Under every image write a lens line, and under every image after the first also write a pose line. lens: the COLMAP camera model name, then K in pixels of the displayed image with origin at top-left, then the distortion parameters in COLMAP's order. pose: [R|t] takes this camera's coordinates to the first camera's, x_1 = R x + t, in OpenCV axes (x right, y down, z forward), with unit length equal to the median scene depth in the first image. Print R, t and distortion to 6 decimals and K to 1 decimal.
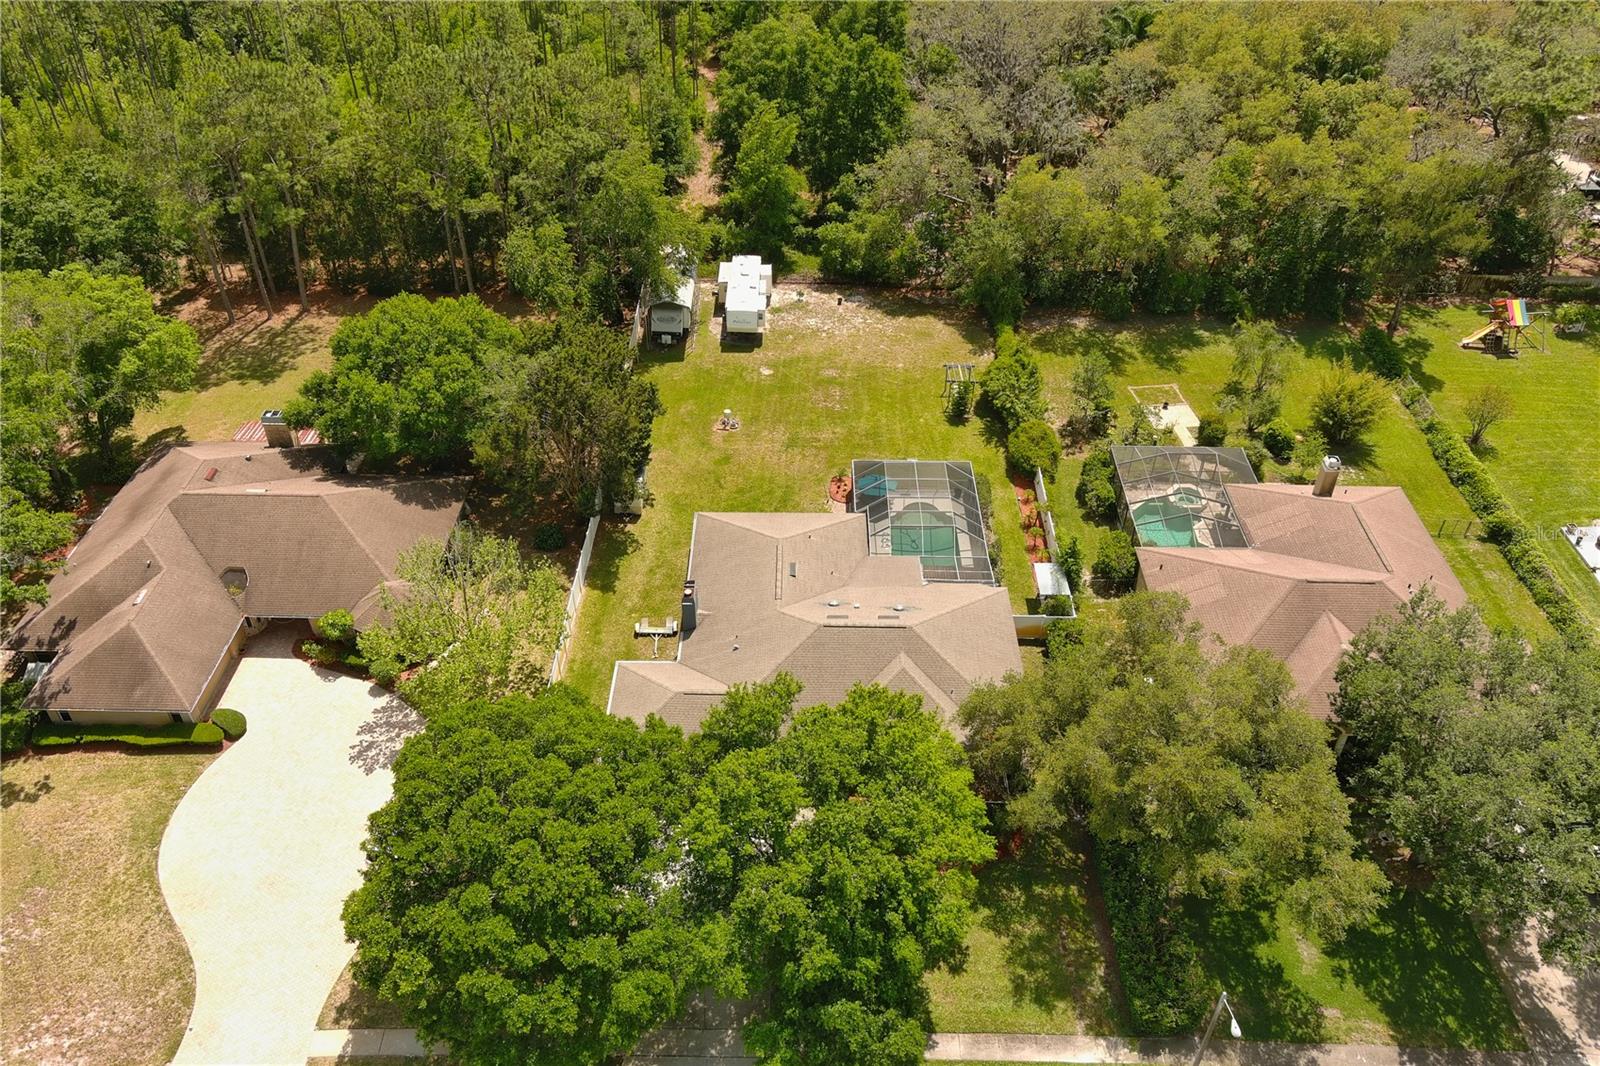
lens RADIAL K [[1245.2, 0, 799.1], [0, 1245.2, 527.3], [0, 0, 1]] dist [0.037423, -0.015760]
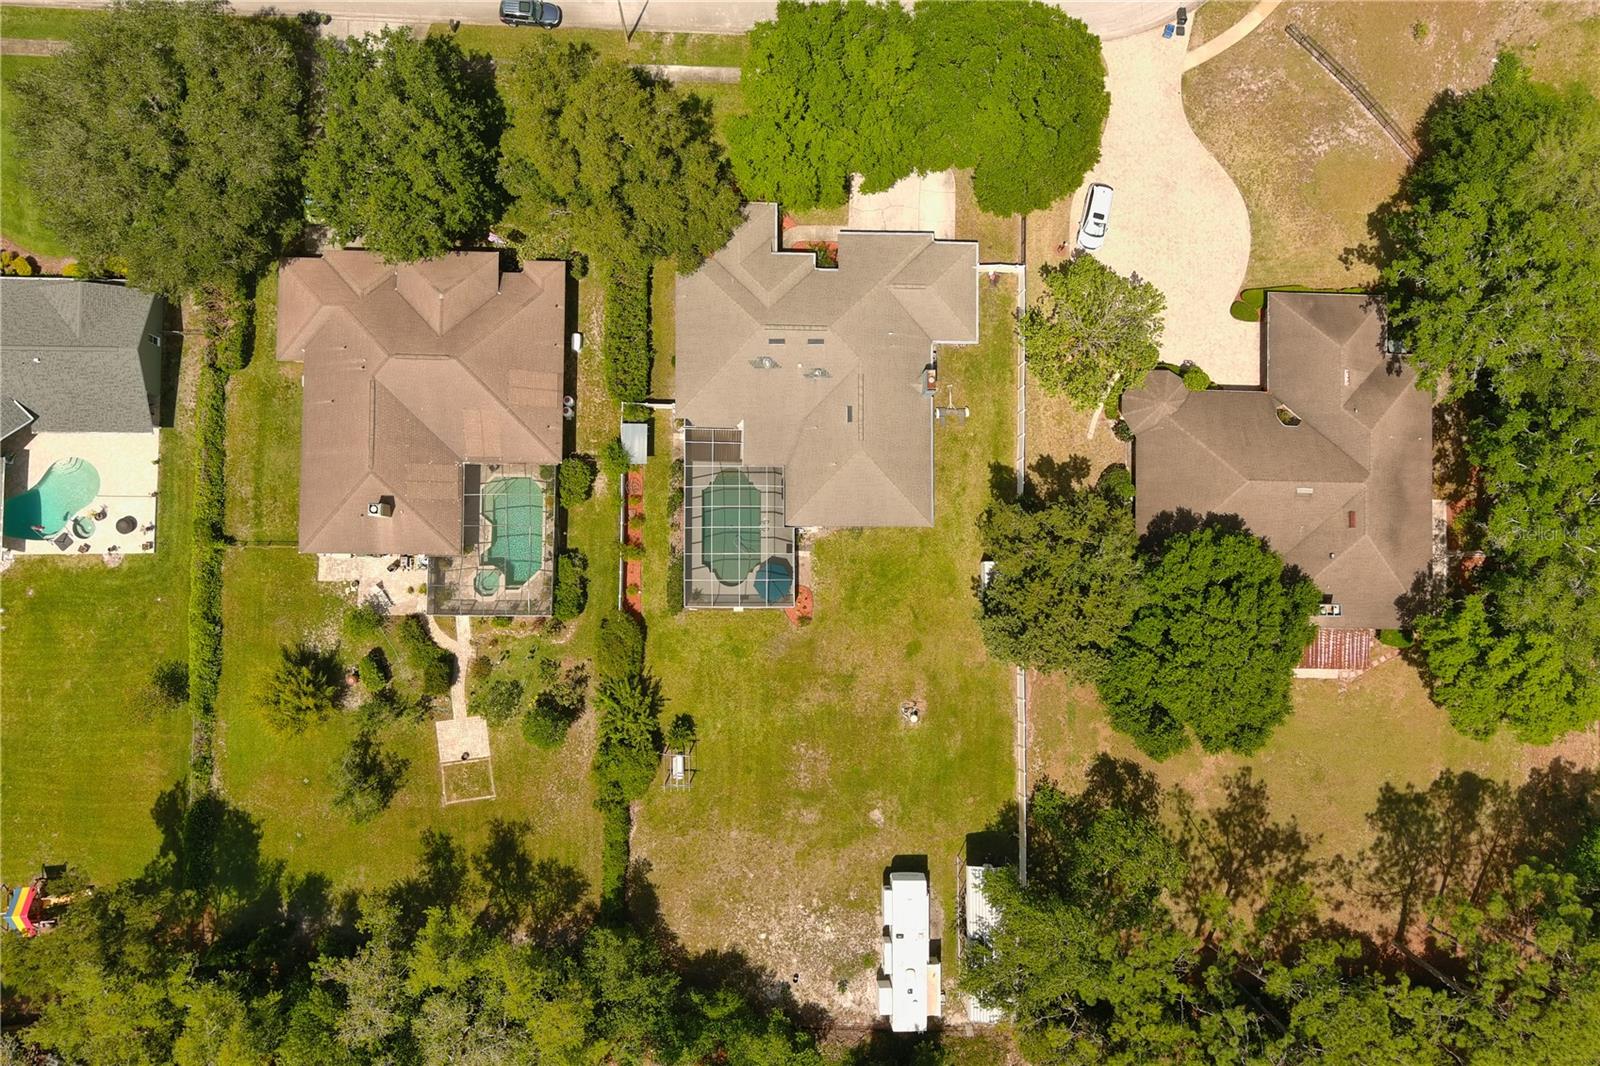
lens RADIAL K [[1245.2, 0, 801.0], [0, 1245.2, 525.5], [0, 0, 1]] dist [0.037423, -0.015760]
pose [[-0.998837, 0.002800, -0.048136, 0.086953], [-0.041022, -0.573990, 0.817834, -0.879823], [-0.025340, 0.818858, 0.573437, 0.320308]]
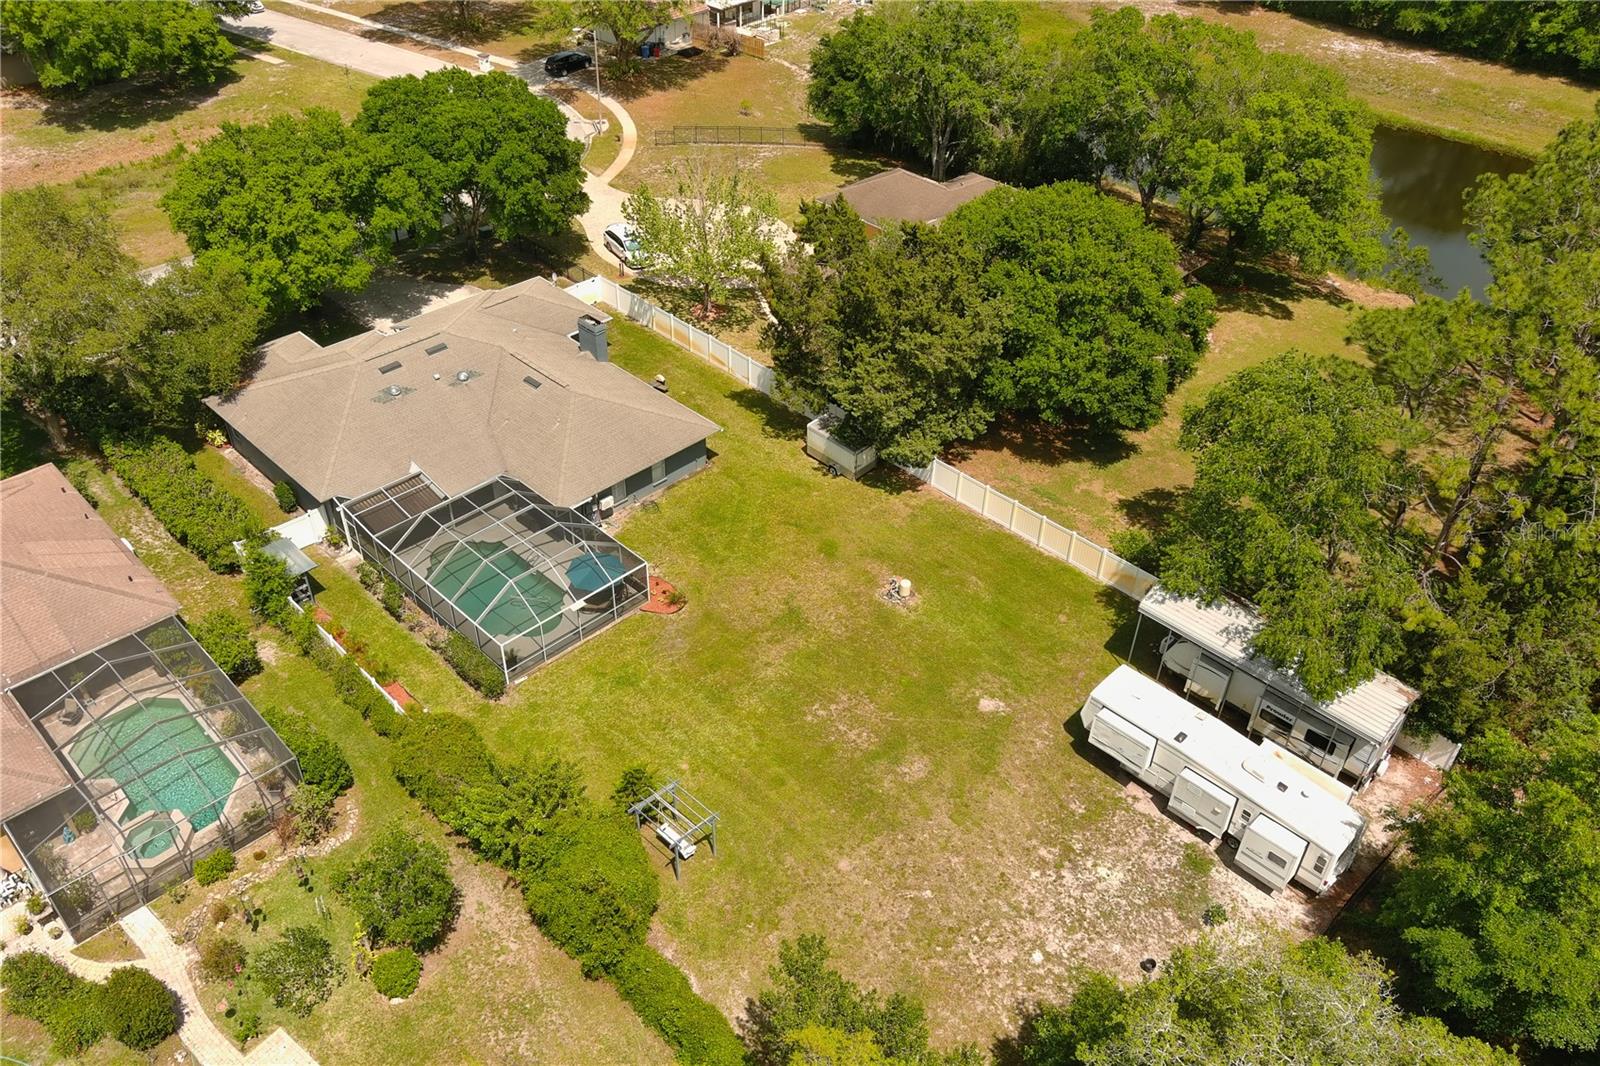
lens RADIAL K [[1245.2, 0, 797.8], [0, 1245.2, 532.6], [0, 0, 1]] dist [0.037423, -0.015760]
pose [[-0.699128, 0.428167, -0.572619, 0.363472], [-0.461035, 0.342182, 0.818754, -0.646638], [0.546503, 0.836412, -0.041829, 1.044105]]
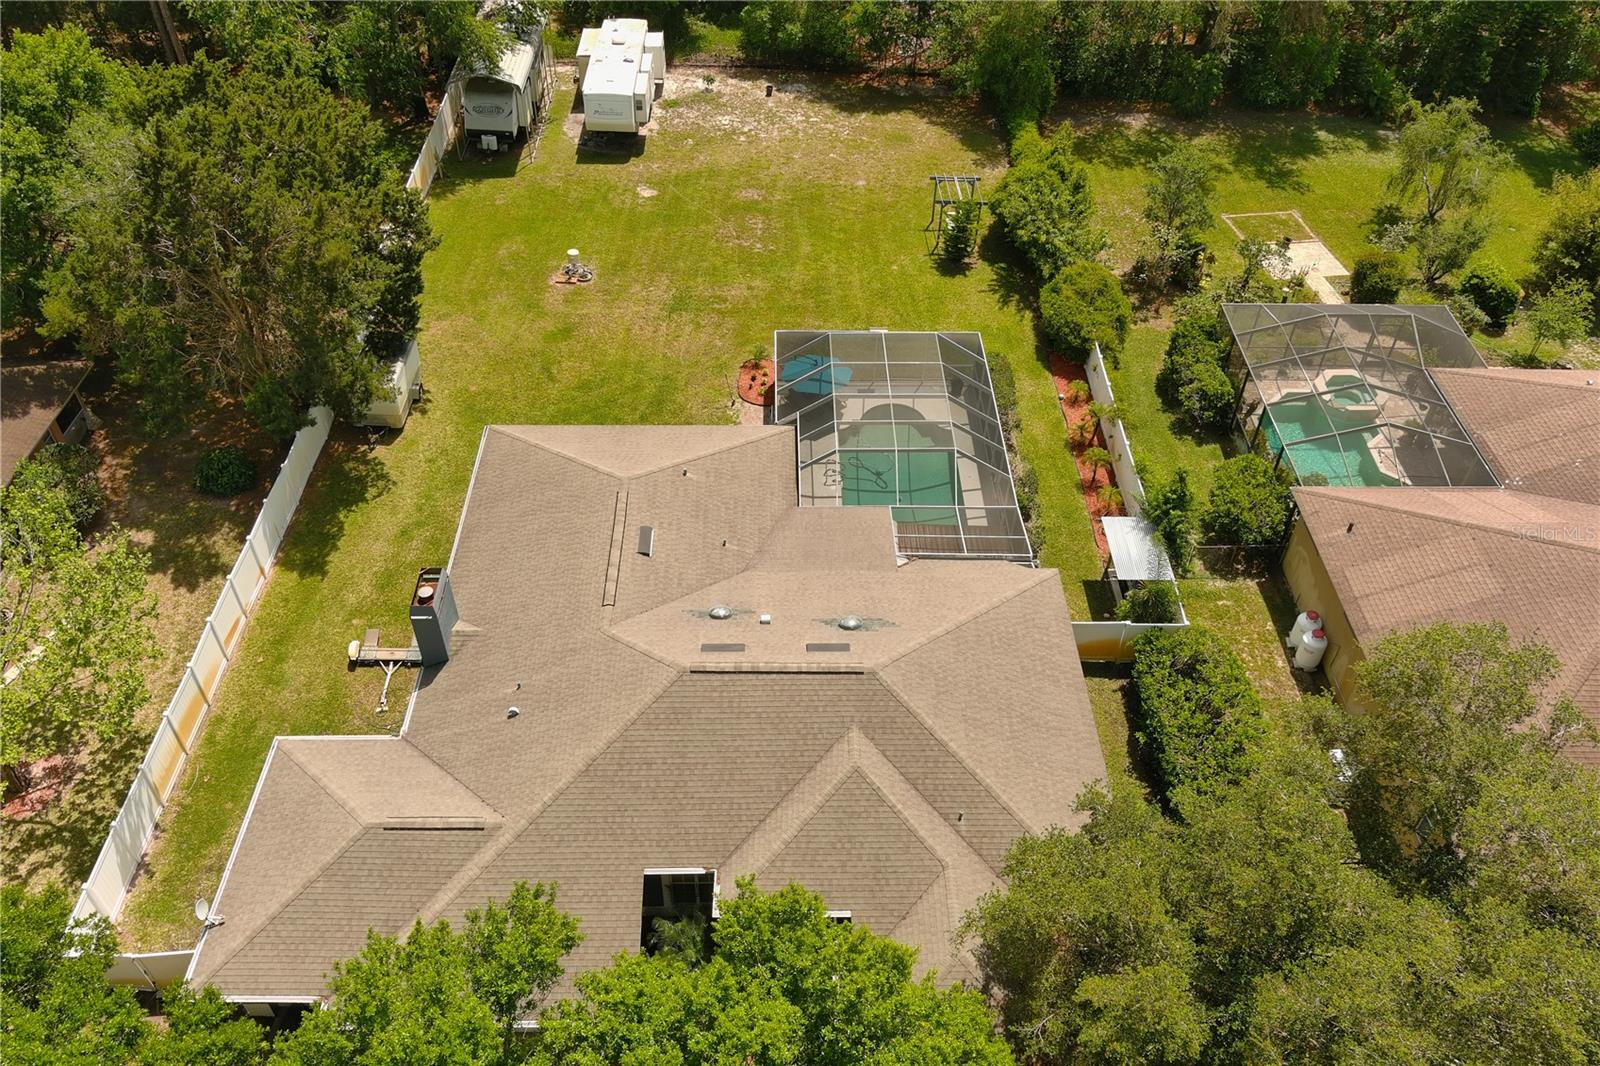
lens RADIAL K [[1245.2, 0, 799.4], [0, 1245.2, 529.5], [0, 0, 1]] dist [0.037423, -0.015760]
pose [[0.999689, -0.007963, 0.023624, 0.039197], [0.005852, 0.996093, 0.088115, -0.013053], [-0.024233, -0.087949, 0.995830, 0.411179]]
